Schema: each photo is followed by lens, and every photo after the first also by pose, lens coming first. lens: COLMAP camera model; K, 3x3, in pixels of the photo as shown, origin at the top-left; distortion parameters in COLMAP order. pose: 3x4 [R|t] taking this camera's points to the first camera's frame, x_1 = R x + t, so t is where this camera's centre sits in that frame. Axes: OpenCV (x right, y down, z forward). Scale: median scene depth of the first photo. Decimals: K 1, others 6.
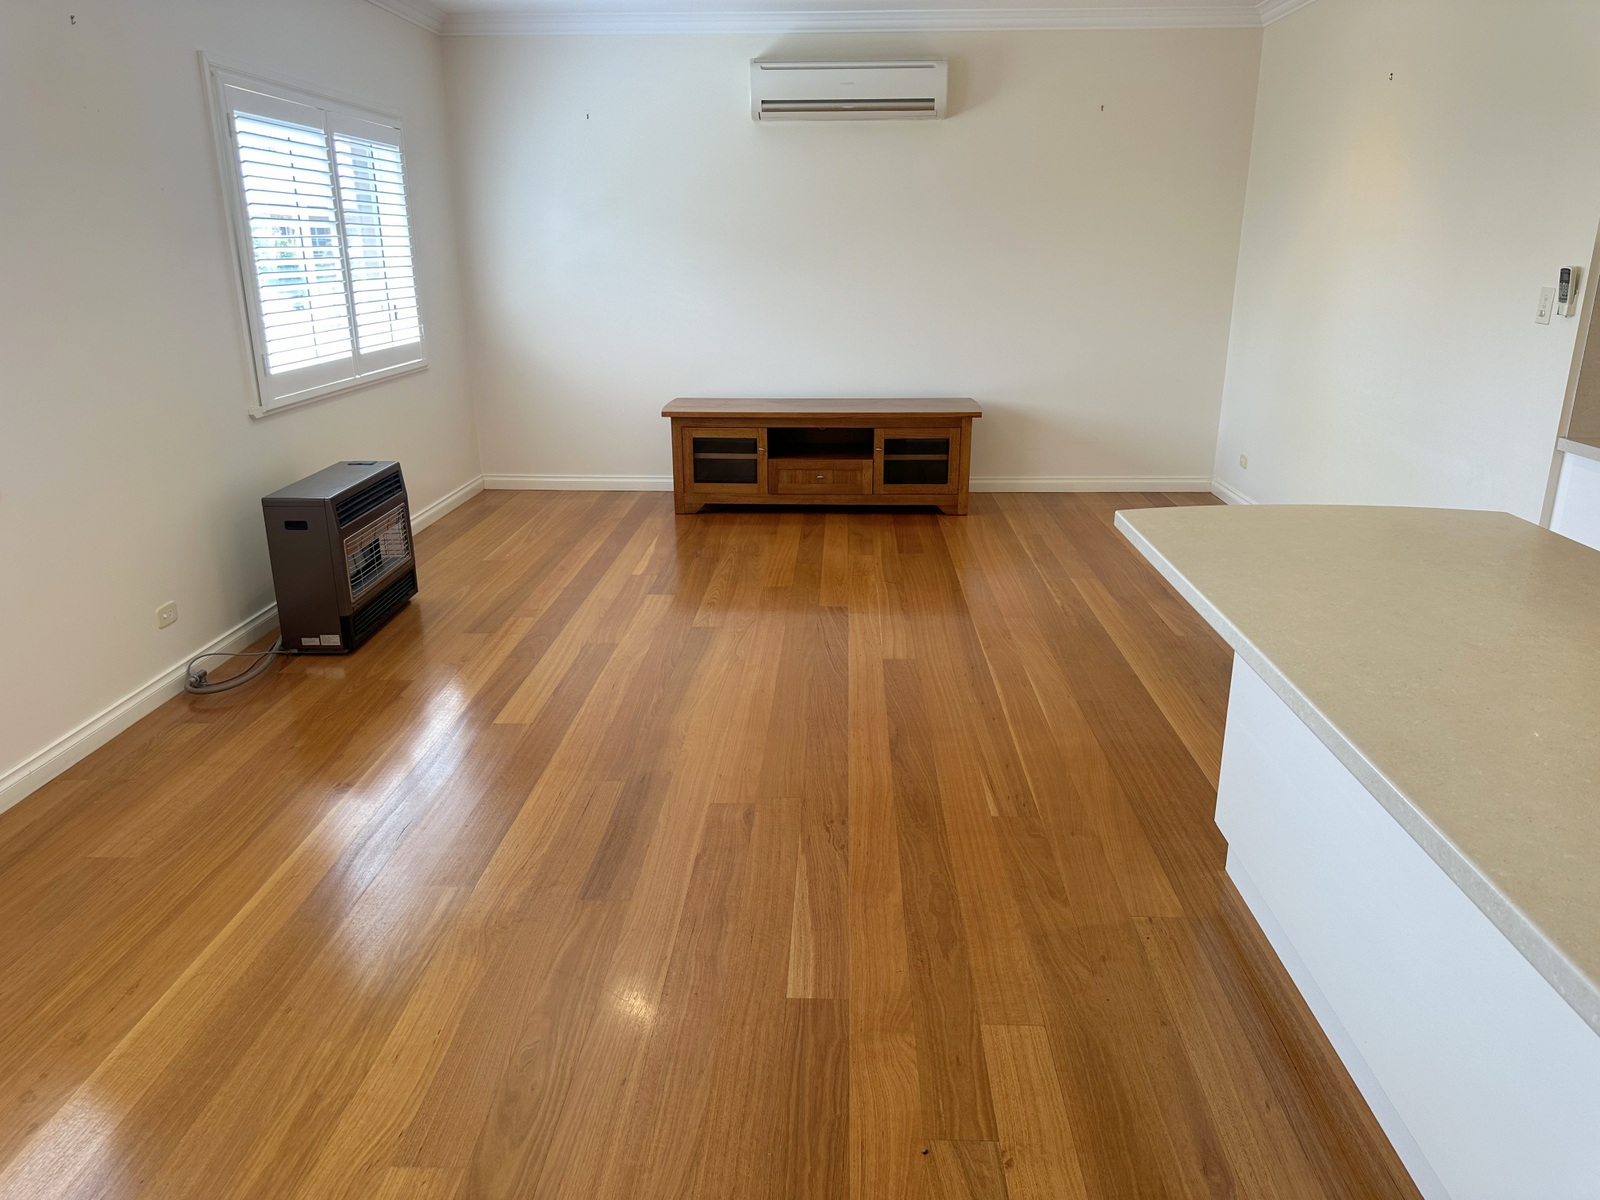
lens RADIAL K [[1106.6, 0, 807.6], [0, 1106.6, 623.3], [0, 0, 1]] dist [0.065503, -0.084399]
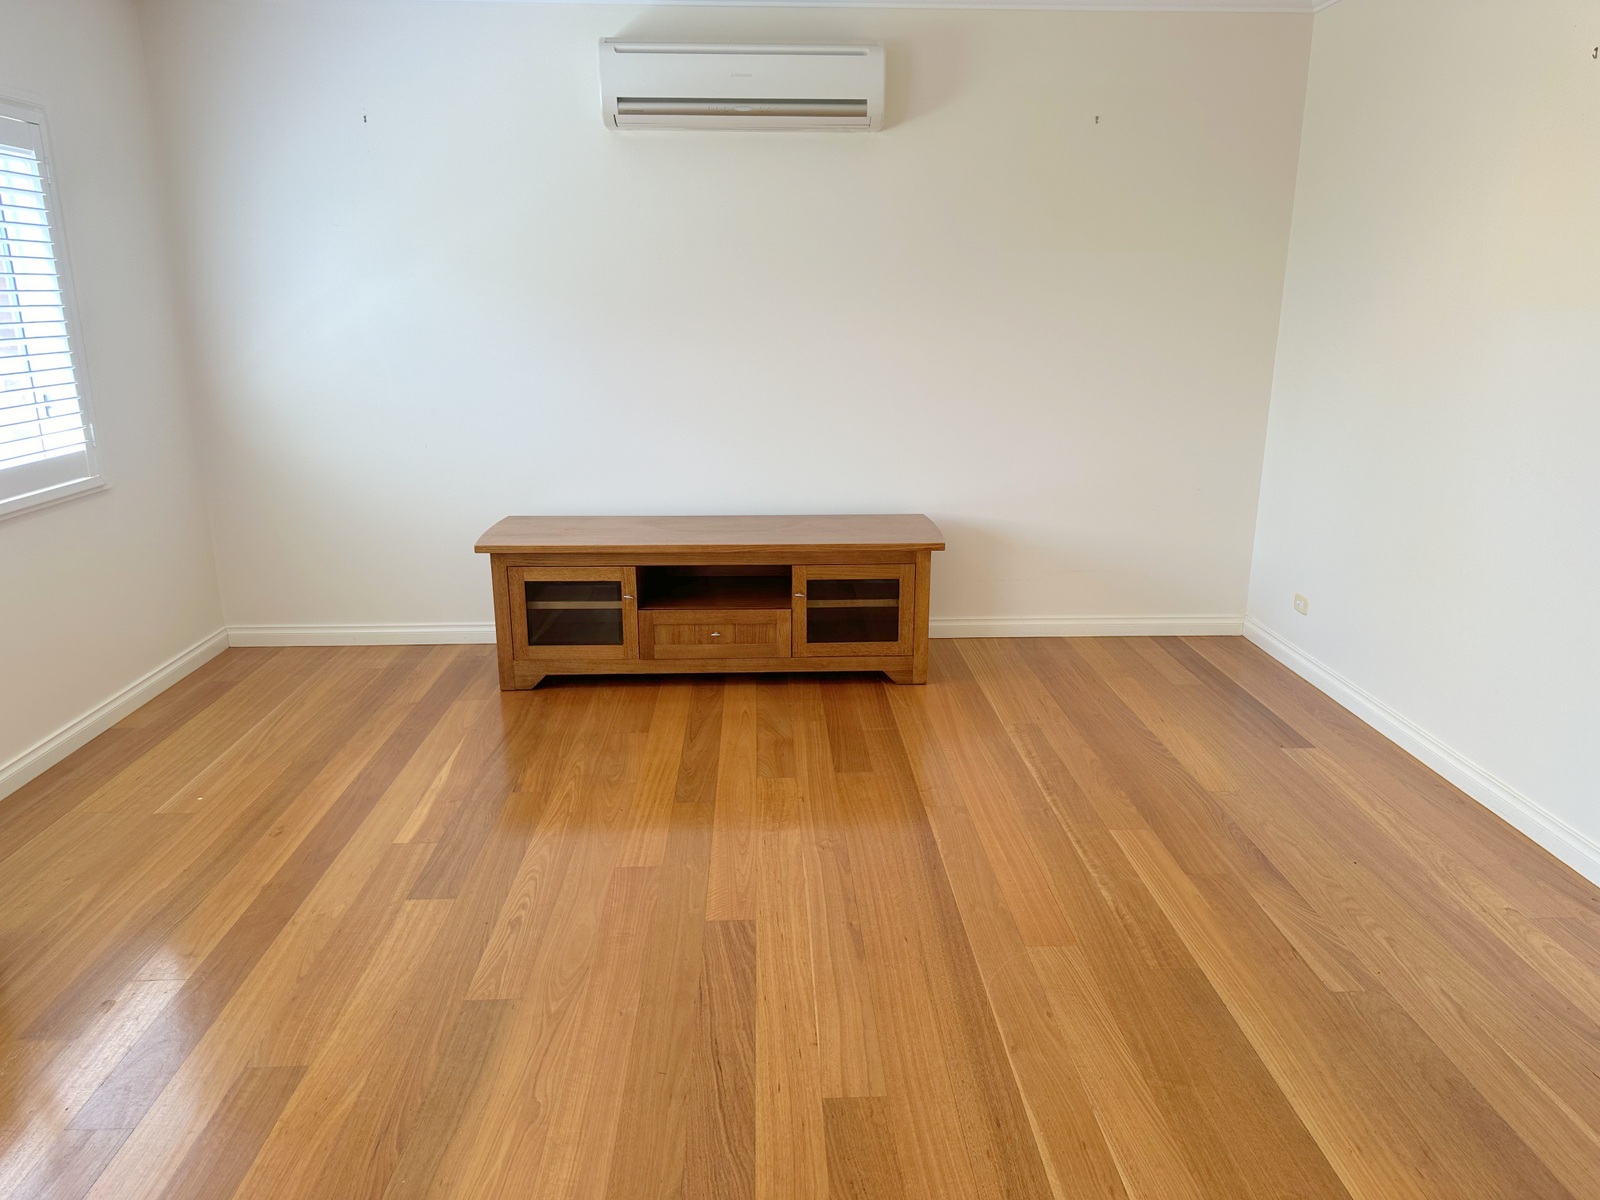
lens RADIAL K [[1106.6, 0, 806.0], [0, 1106.6, 614.4], [0, 0, 1]] dist [0.065503, -0.084399]
pose [[0.997020, -0.017369, 0.075167, 0.017283], [0.020992, 0.998642, -0.047681, -0.115122], [-0.074237, 0.049117, 0.996030, 0.321788]]
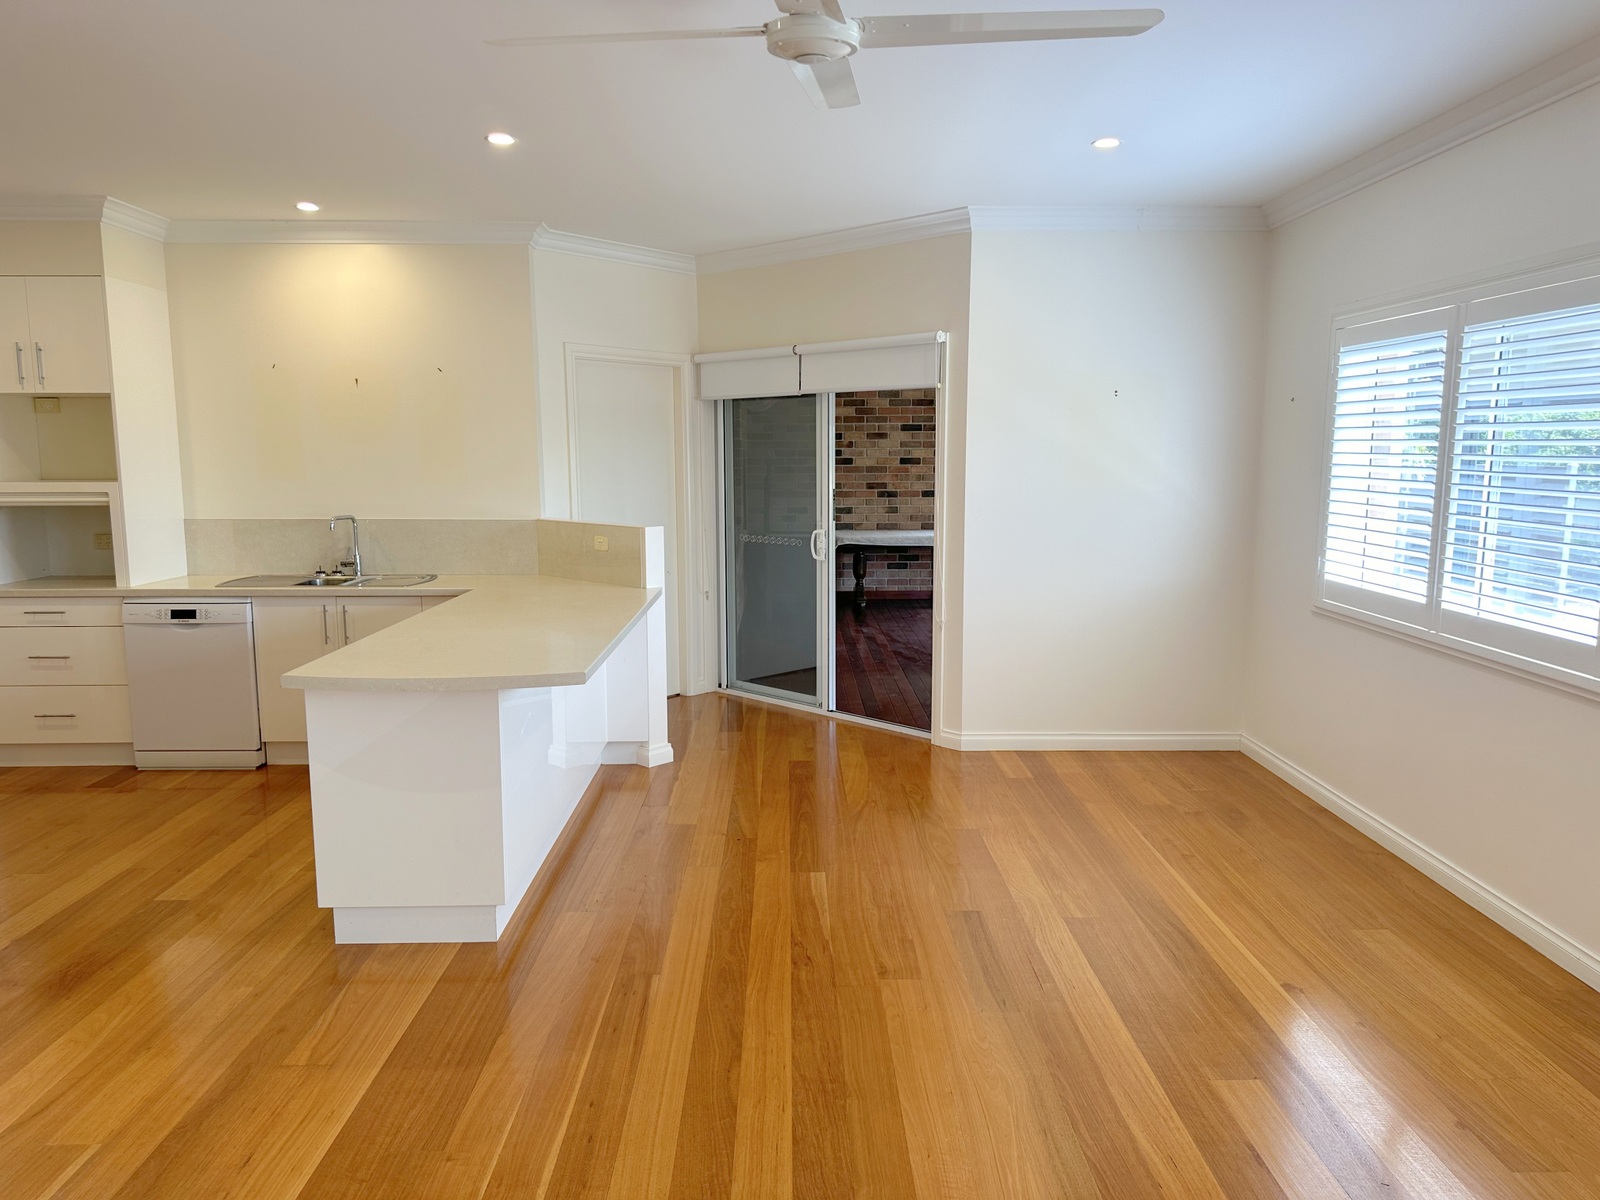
lens RADIAL K [[1106.6, 0, 793.3], [0, 1106.6, 604.0], [0, 0, 1]] dist [0.065503, -0.084399]
pose [[-0.999055, 0.023070, -0.036838, 0.032895], [0.003834, 0.890995, 0.453998, -0.317976], [0.043296, 0.453428, -0.890241, 0.895953]]
